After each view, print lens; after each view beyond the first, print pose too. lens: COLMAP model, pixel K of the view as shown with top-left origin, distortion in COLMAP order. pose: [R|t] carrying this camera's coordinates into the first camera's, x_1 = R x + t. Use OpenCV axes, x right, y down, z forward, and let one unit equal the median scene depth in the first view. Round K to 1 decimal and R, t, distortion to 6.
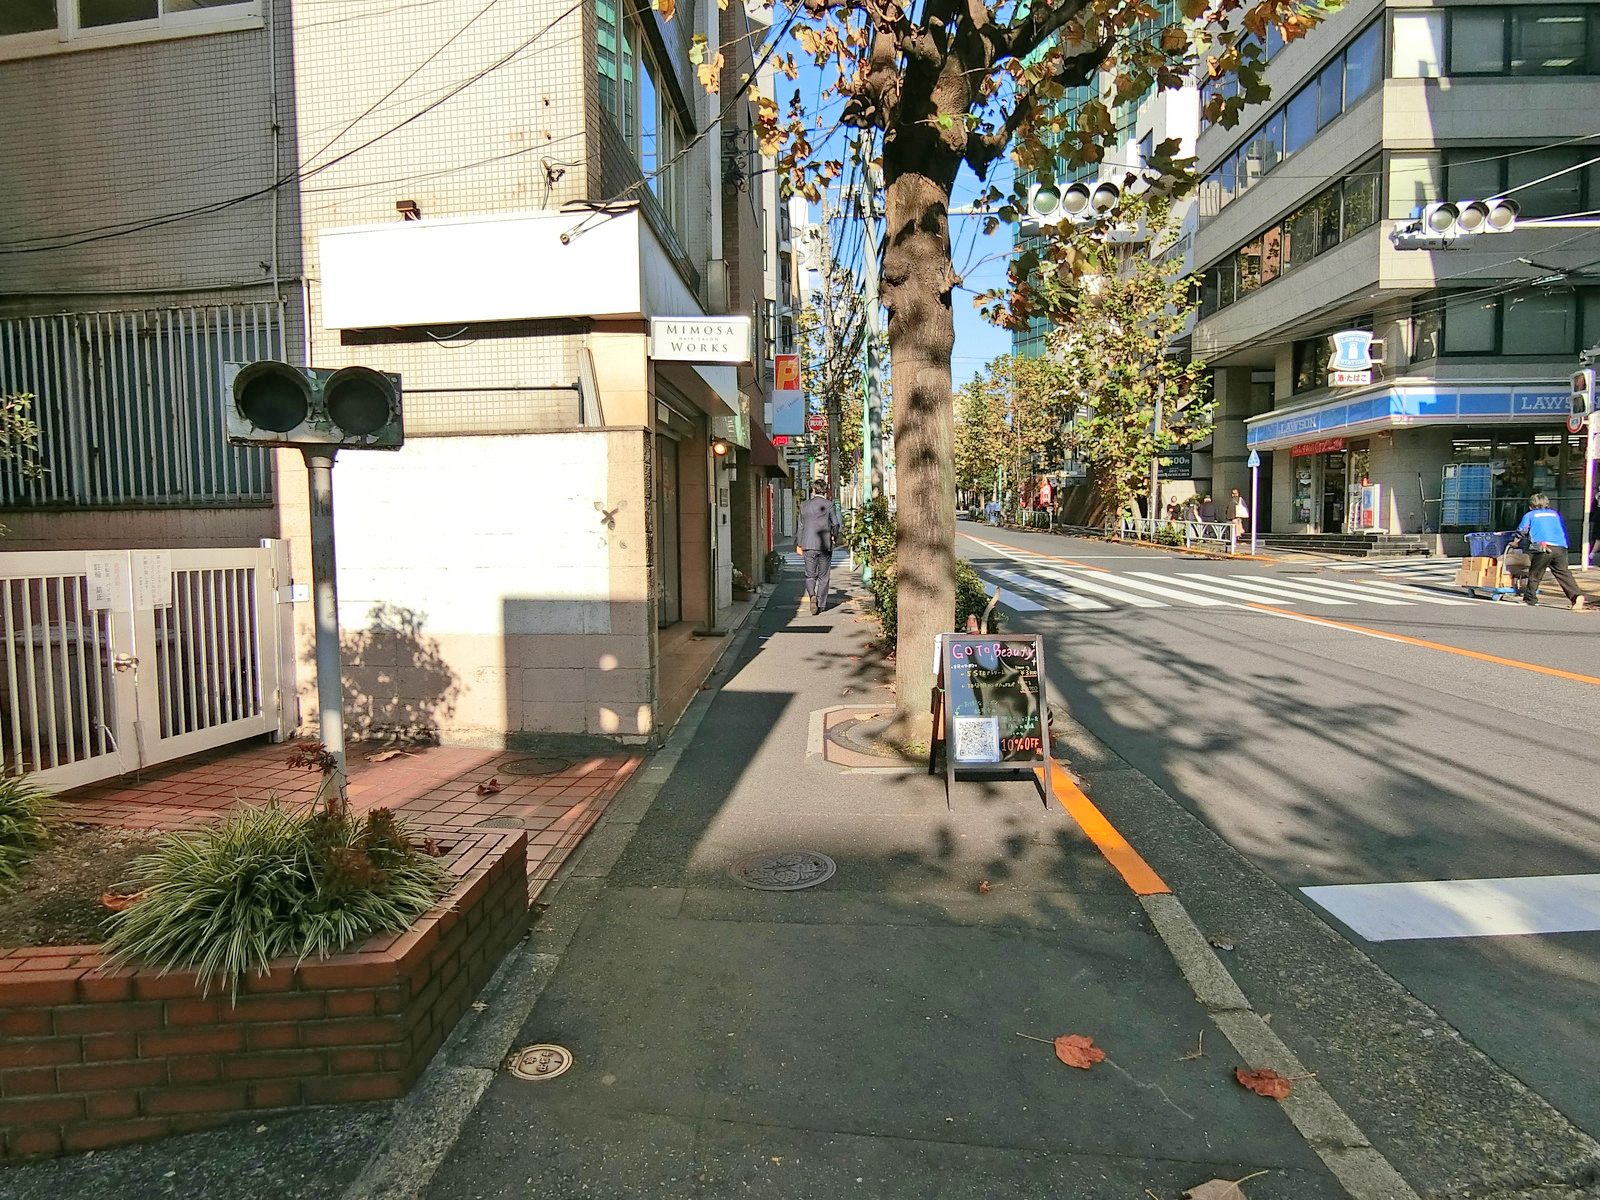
lens RADIAL K [[907.1, 0, 800.0], [0, 907.1, 600.0], [0, 0, 1]] dist [-0.002225, -0.000334]
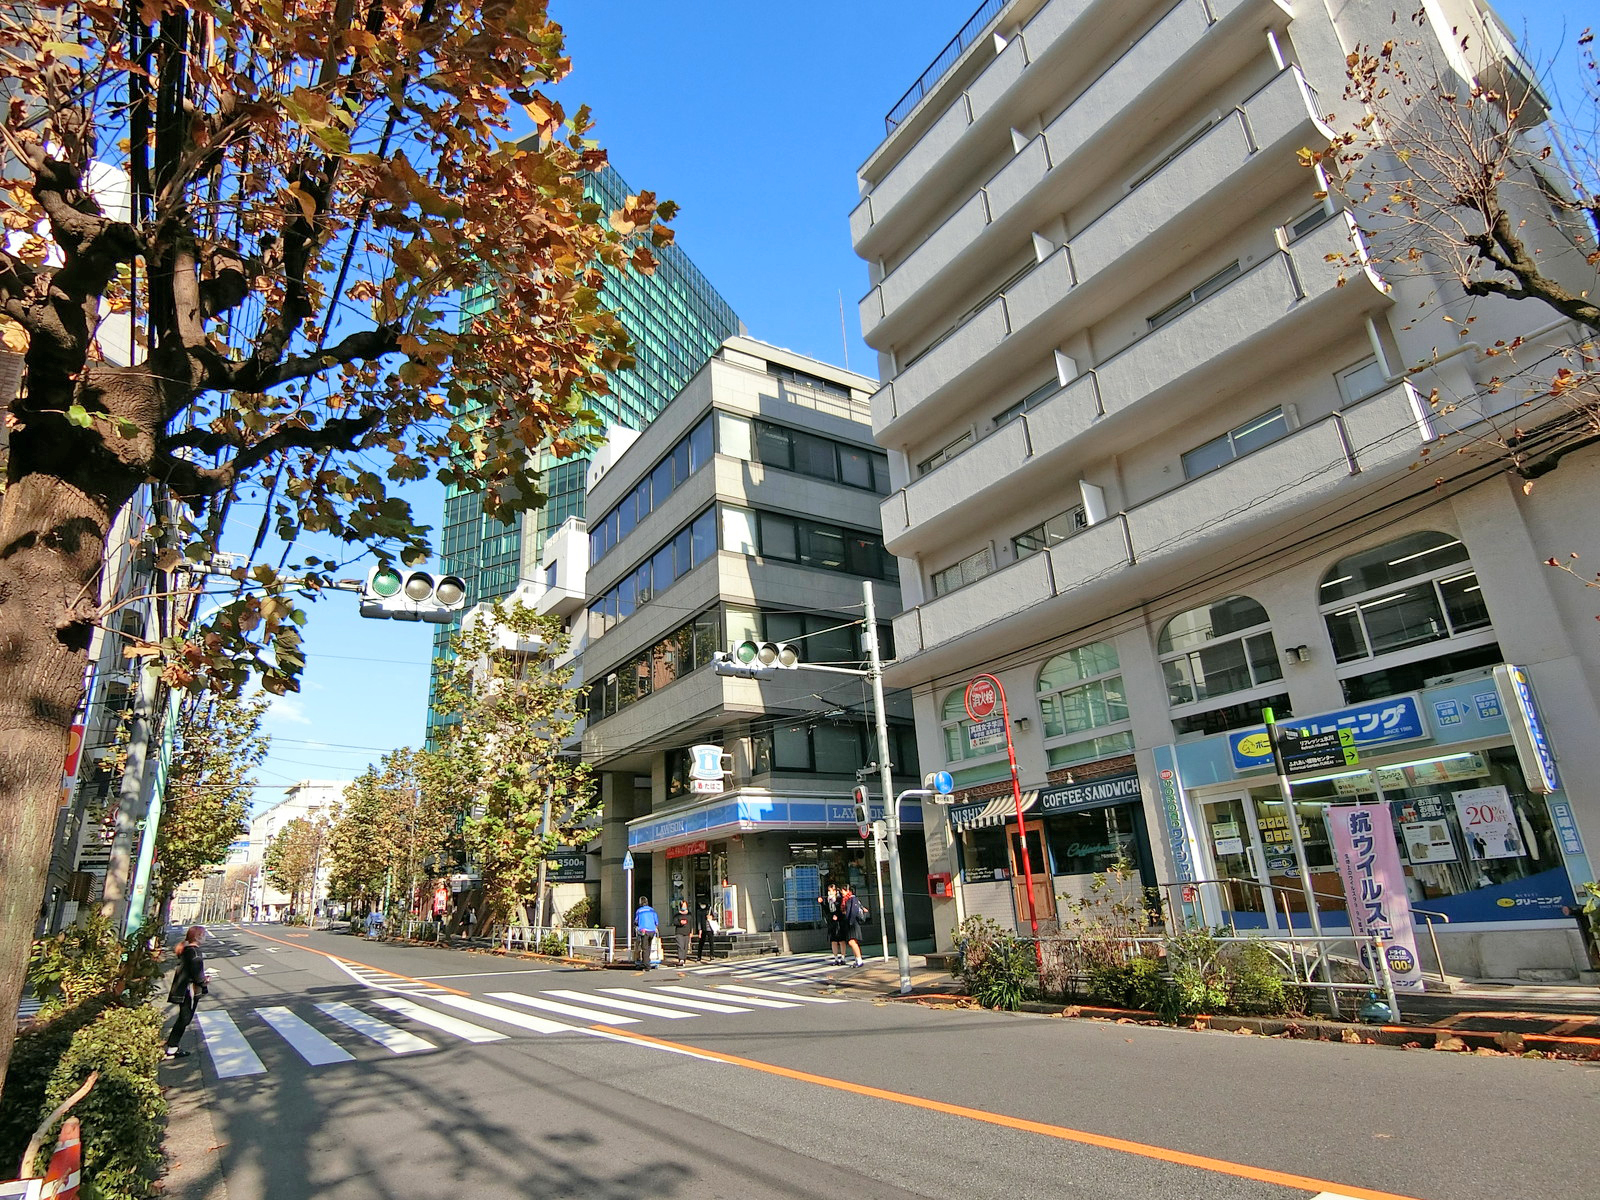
lens RADIAL K [[907.1, 0, 800.0], [0, 907.1, 600.0], [0, 0, 1]] dist [-0.002225, -0.000334]
pose [[0.822320, 0.156066, 0.547205, 0.057407], [0.088376, 0.914955, -0.393760, -0.006280], [-0.562120, 0.372156, 0.738593, 0.032060]]
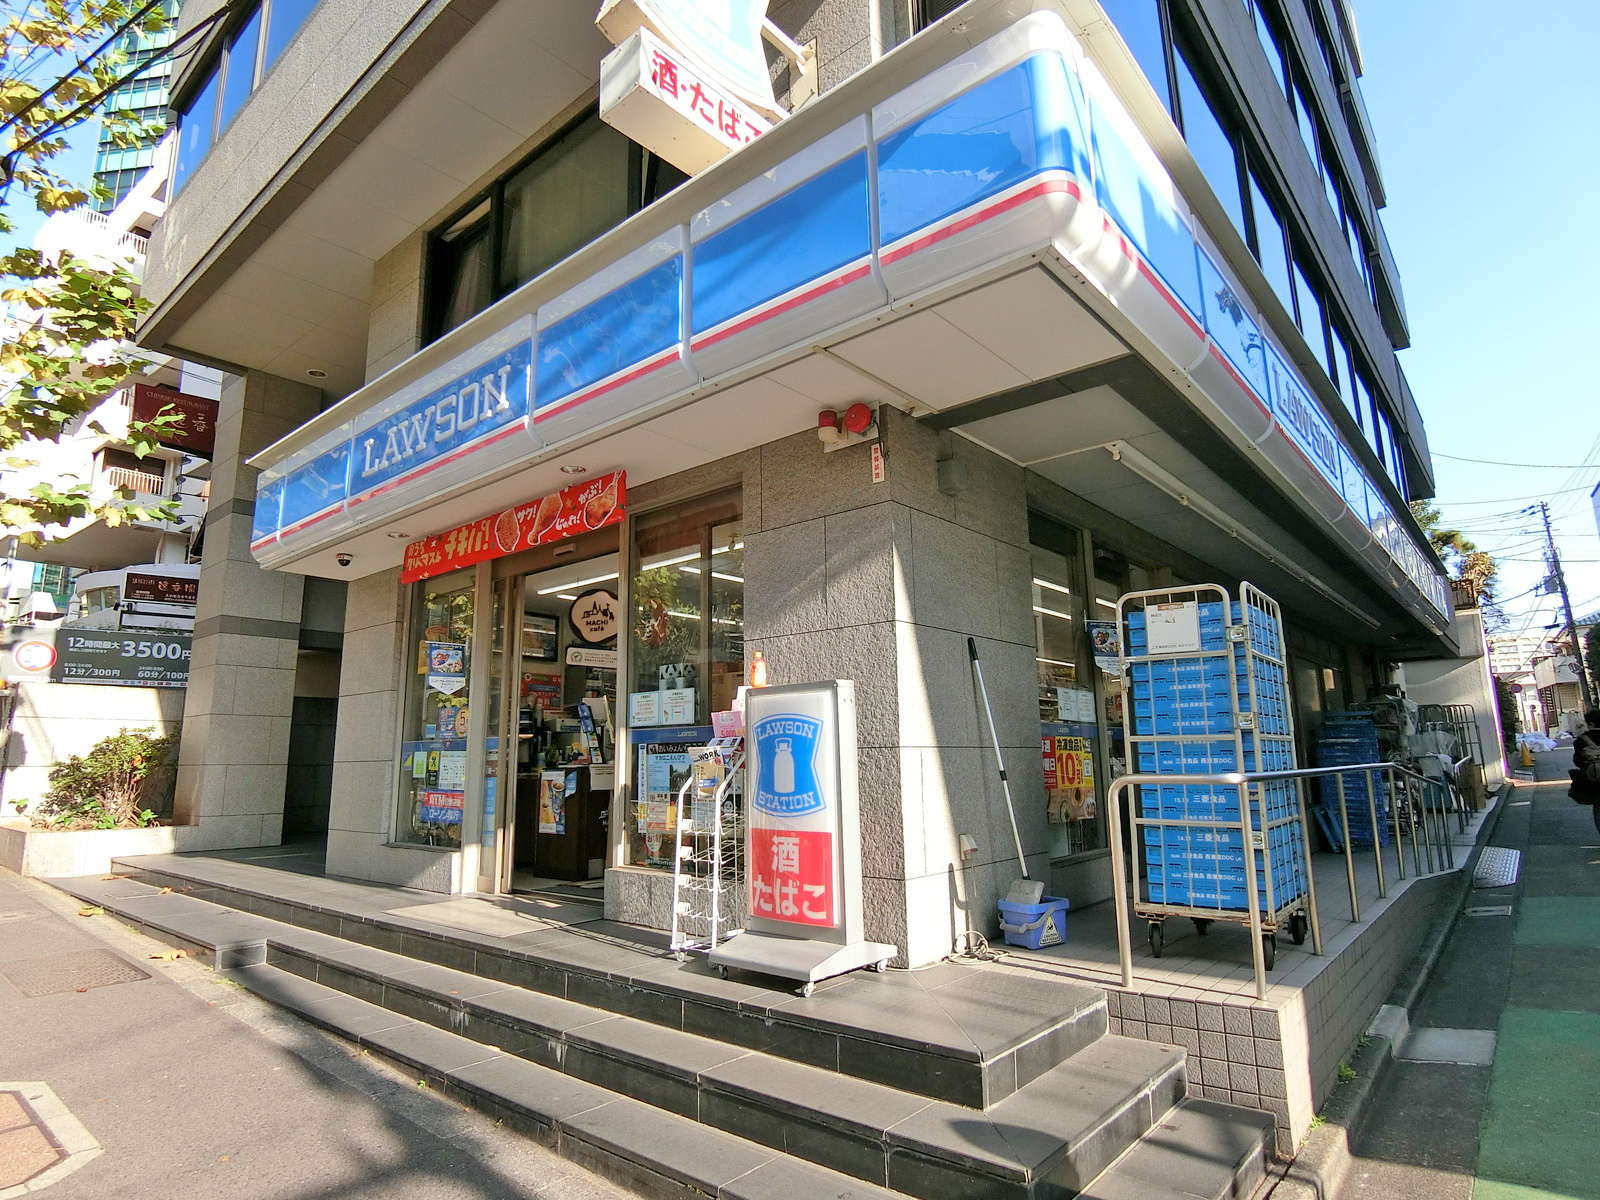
lens RADIAL K [[879.6, 0, 800.0], [0, 879.6, 600.0], [0, 0, 1]] dist [-0.000992, -0.000106]
pose [[0.626754, 0.144412, 0.765718, 0.497905], [0.066430, 0.969196, -0.237162, -0.102441], [-0.776380, 0.199509, 0.597854, 0.899824]]
